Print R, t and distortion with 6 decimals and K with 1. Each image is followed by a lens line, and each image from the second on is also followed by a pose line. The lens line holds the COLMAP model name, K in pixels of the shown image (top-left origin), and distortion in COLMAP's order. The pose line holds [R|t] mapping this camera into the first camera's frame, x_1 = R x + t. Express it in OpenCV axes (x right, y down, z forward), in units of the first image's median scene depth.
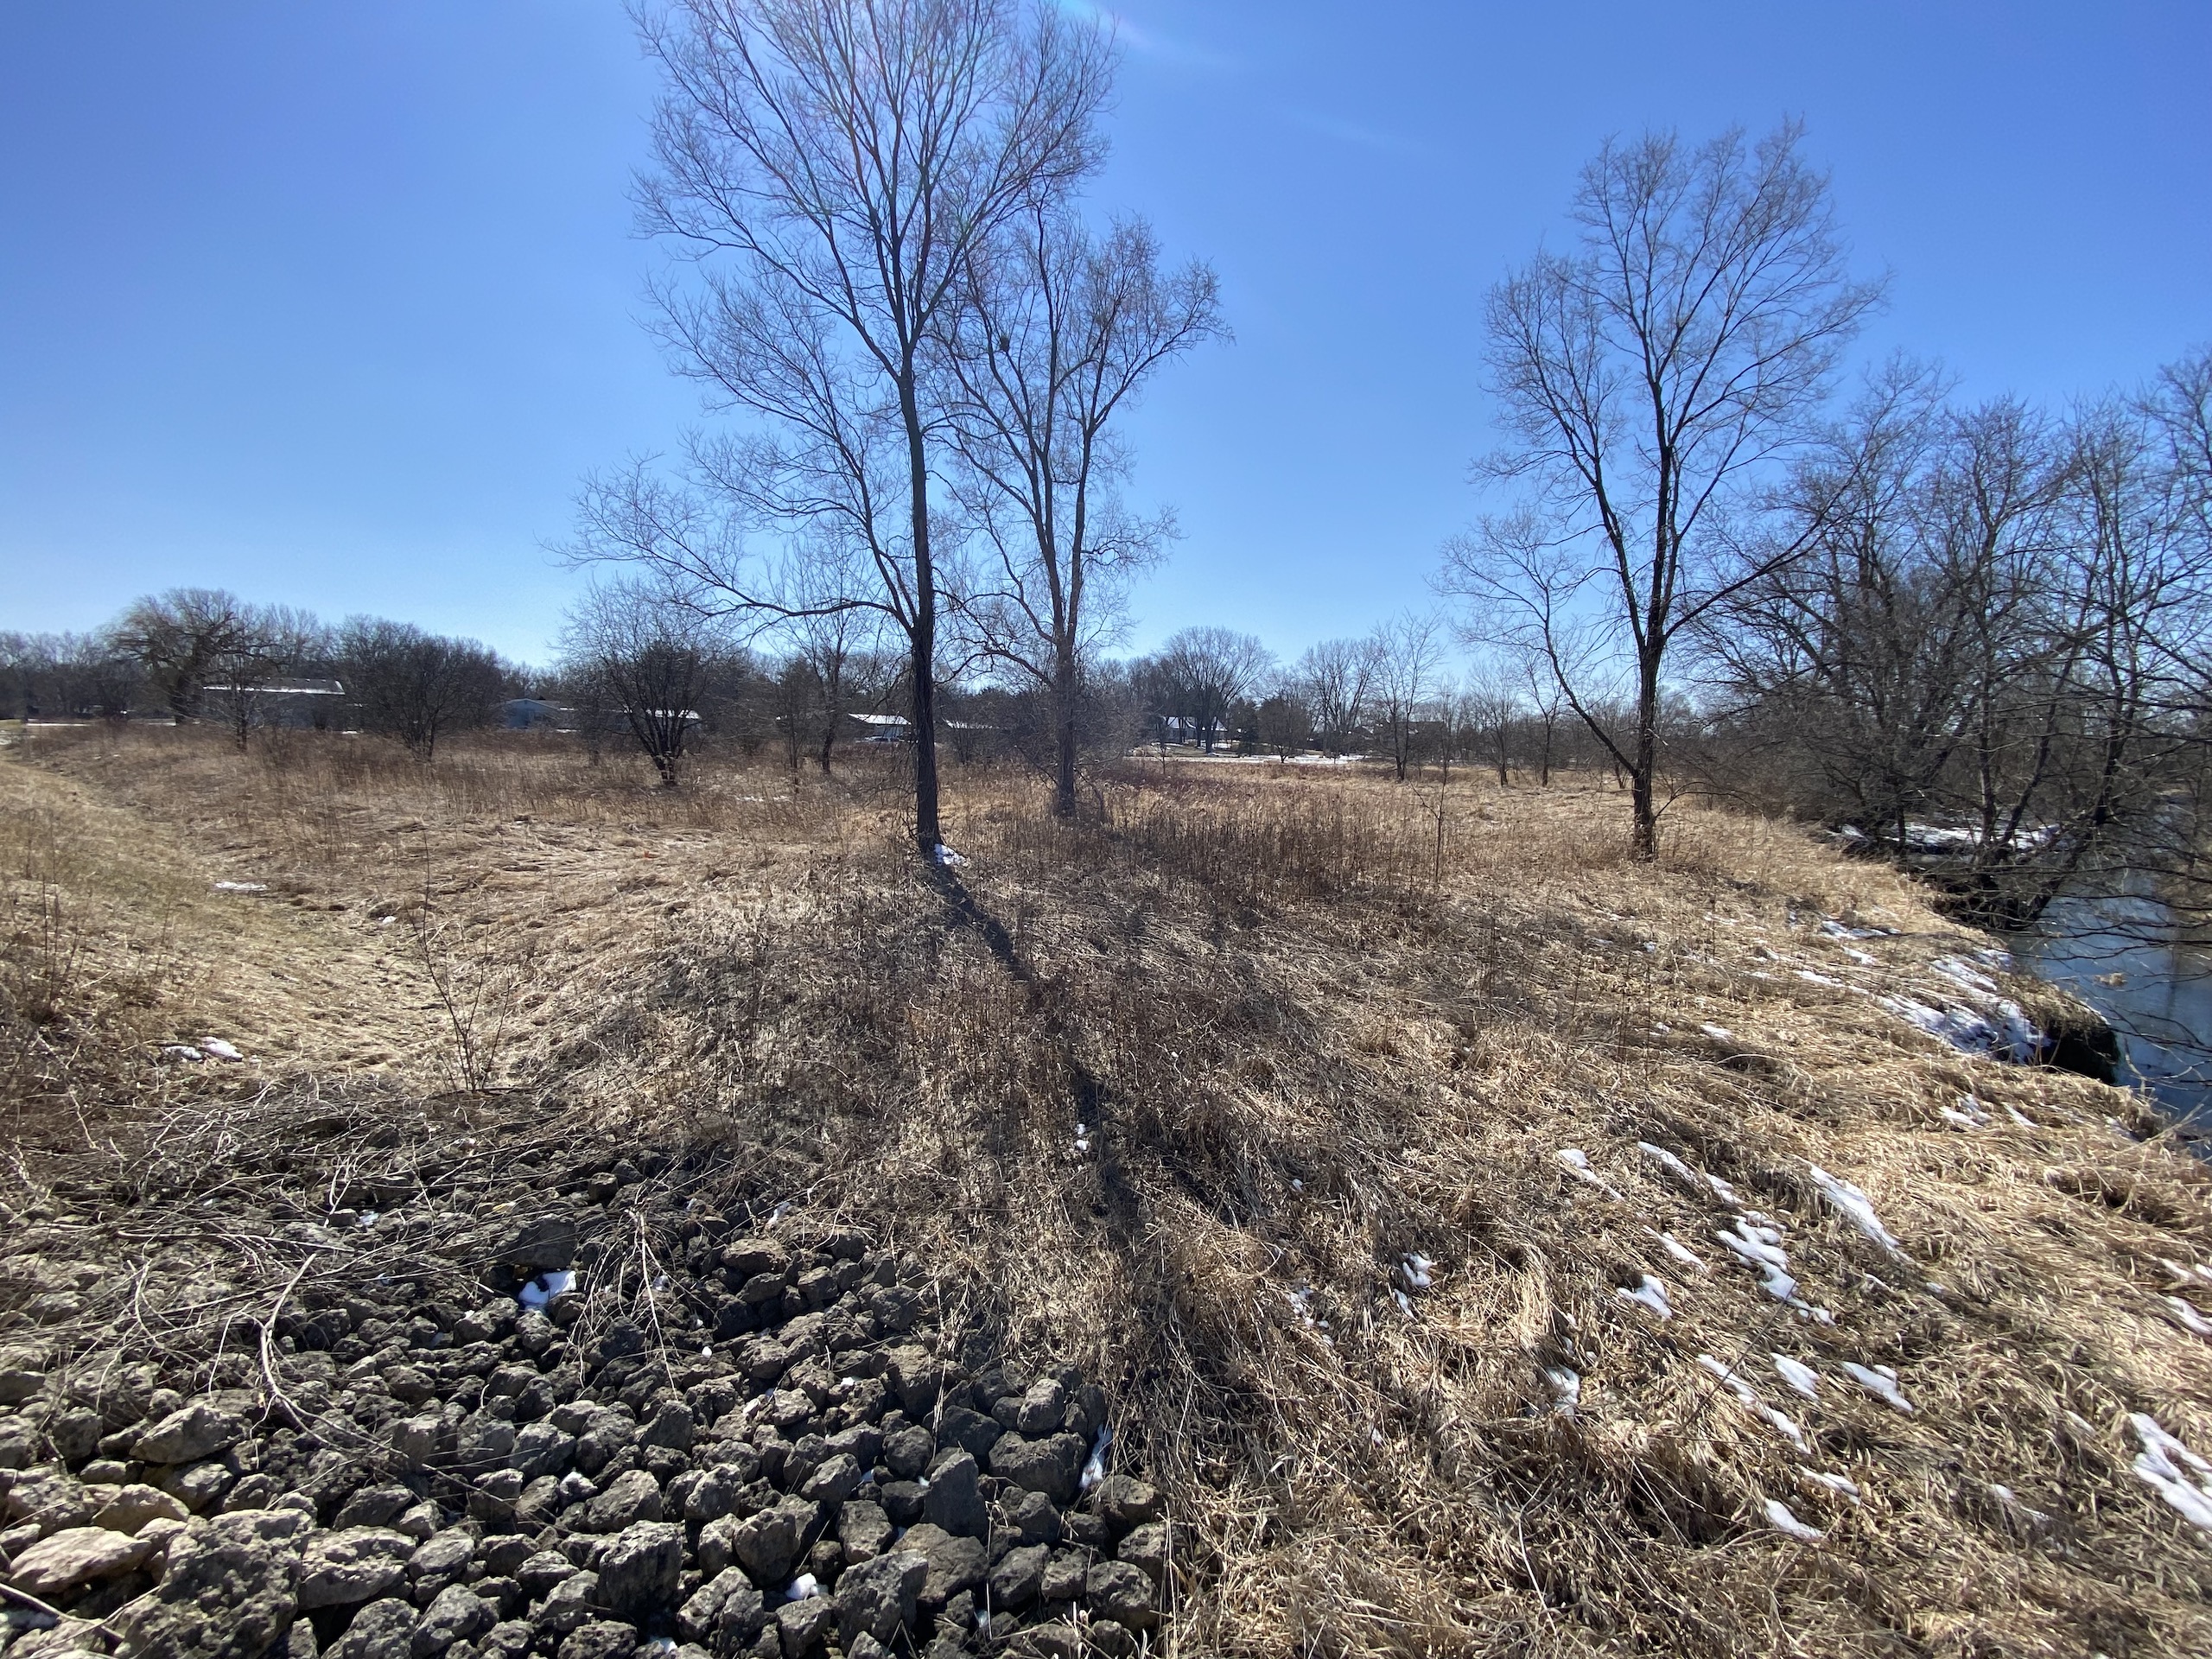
lens RADIAL K [[869.8, 0, 1106.0], [0, 869.8, 829.5], [0, 0, 1]] dist [-0.024945, -0.004954]
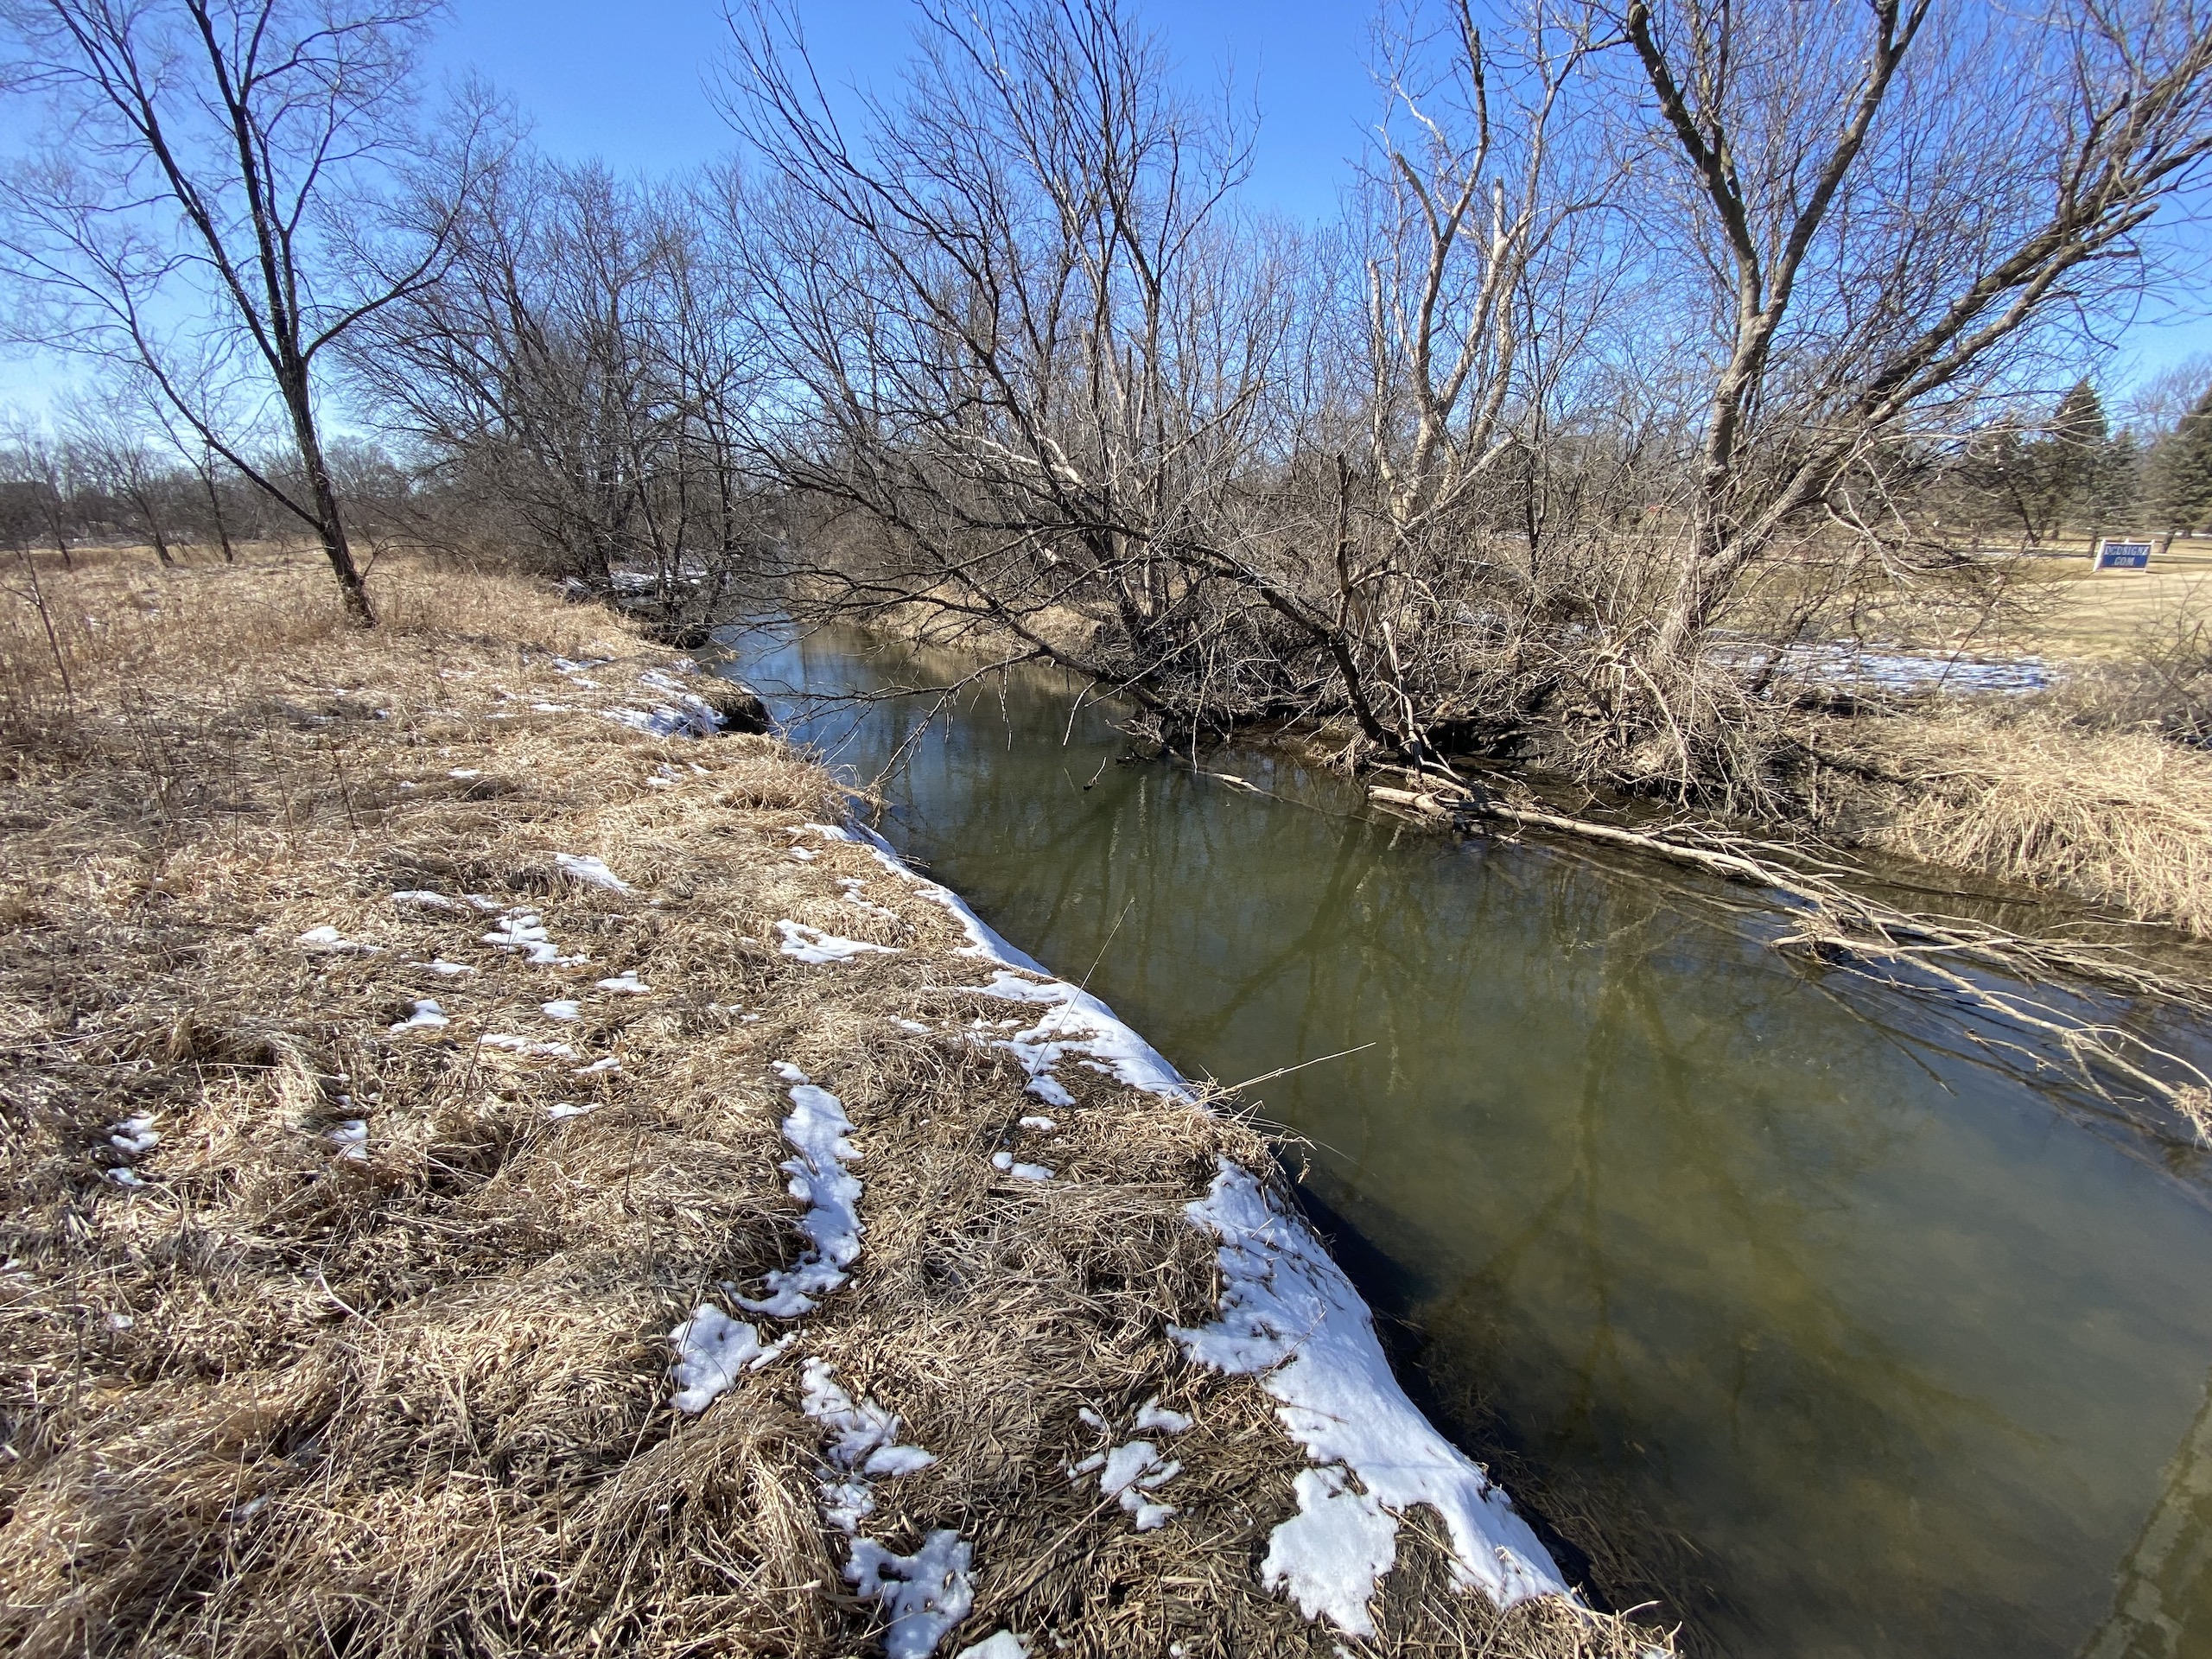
lens RADIAL K [[869.8, 0, 1106.0], [0, 869.8, 829.5], [0, 0, 1]] dist [-0.024945, -0.004954]
pose [[0.333458, -0.320091, 0.886763, 0.055320], [0.092087, 0.947159, 0.307263, 0.069639], [-0.938257, -0.020800, 0.345314, -0.084501]]
